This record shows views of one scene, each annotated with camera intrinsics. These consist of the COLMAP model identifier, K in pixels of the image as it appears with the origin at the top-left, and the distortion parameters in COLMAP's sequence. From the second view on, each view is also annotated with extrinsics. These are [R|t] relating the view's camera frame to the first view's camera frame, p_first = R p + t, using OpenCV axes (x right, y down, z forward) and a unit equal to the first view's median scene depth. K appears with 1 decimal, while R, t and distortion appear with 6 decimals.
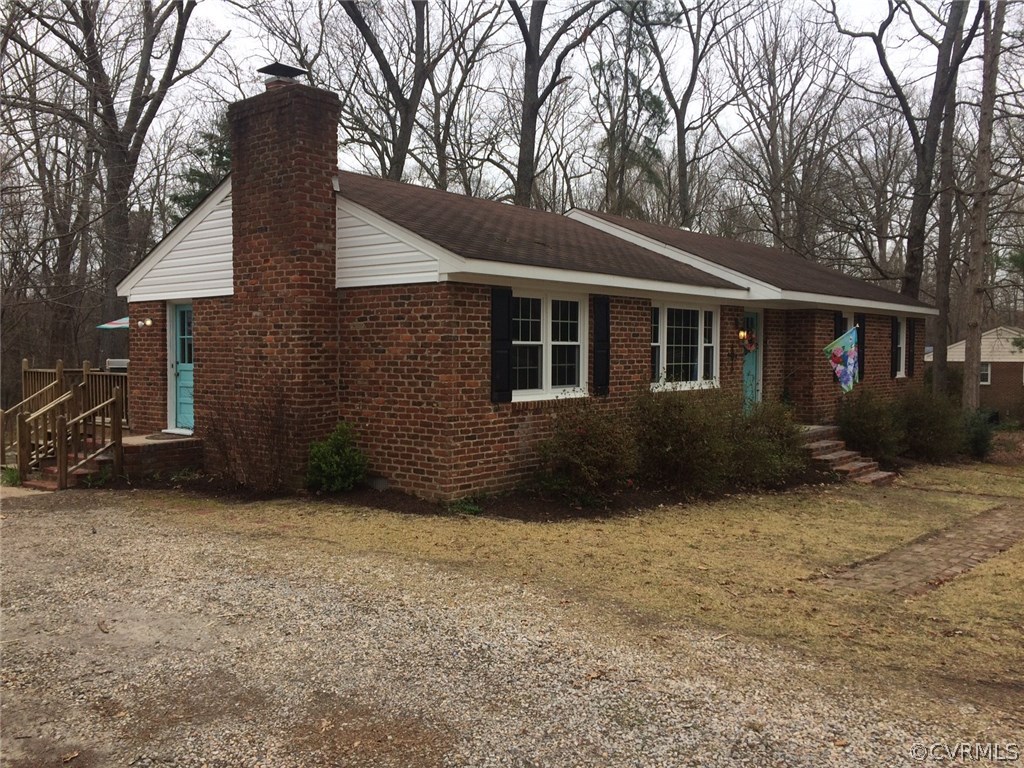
lens RADIAL K [[868.0, 0, 512.0], [0, 868.0, 384.0], [0, 0, 1]] dist [0.041910, -0.008018]
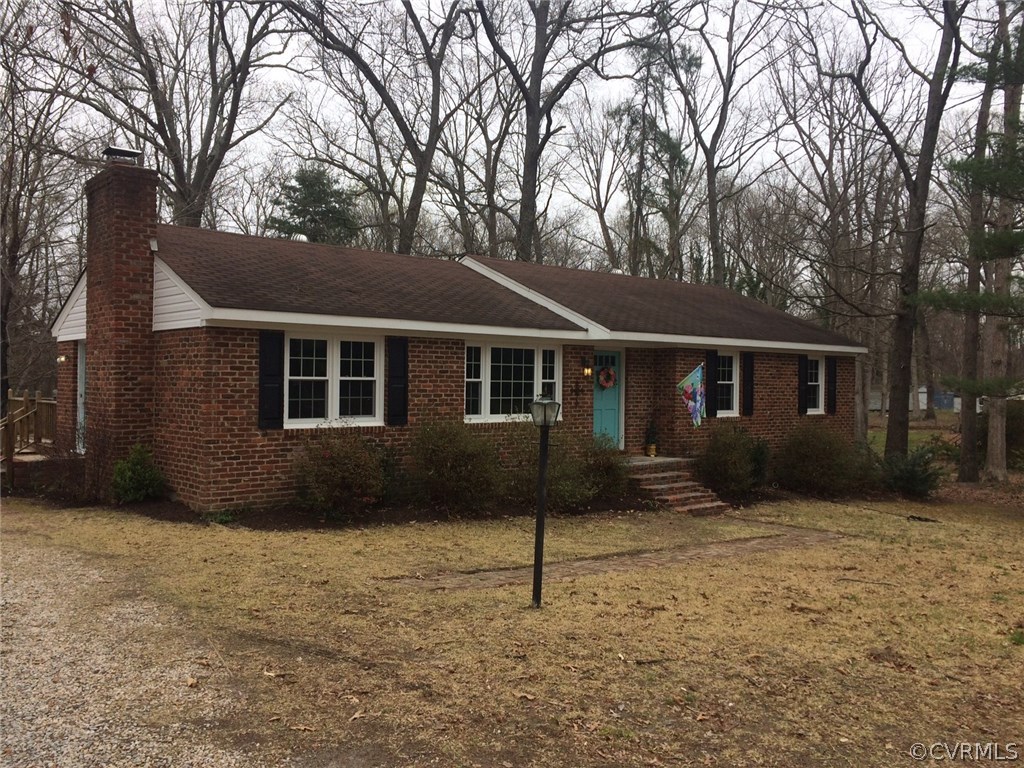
lens RADIAL K [[865.5, 0, 512.0], [0, 865.5, 384.0], [0, 0, 1]] dist [0.048703, 0.003786]
pose [[0.988664, 0.007453, -0.149961, 0.448586], [-0.013303, 0.999188, -0.038041, 0.000971], [0.149556, 0.039605, 0.987960, -0.101587]]
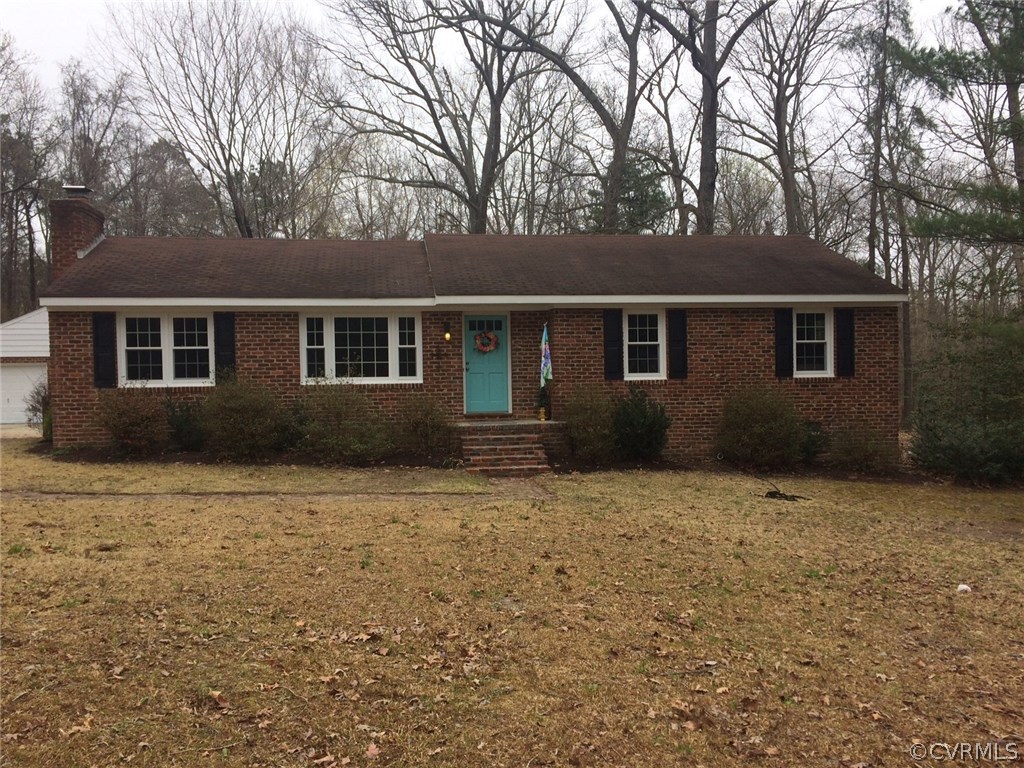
lens RADIAL K [[868.0, 0, 512.0], [0, 868.0, 384.0], [0, 0, 1]] dist [0.041910, -0.008018]
pose [[0.759077, 0.030787, -0.650272, 1.423528], [-0.018398, 0.999497, 0.025845, -0.035262], [0.650741, -0.007655, 0.759261, 0.272883]]
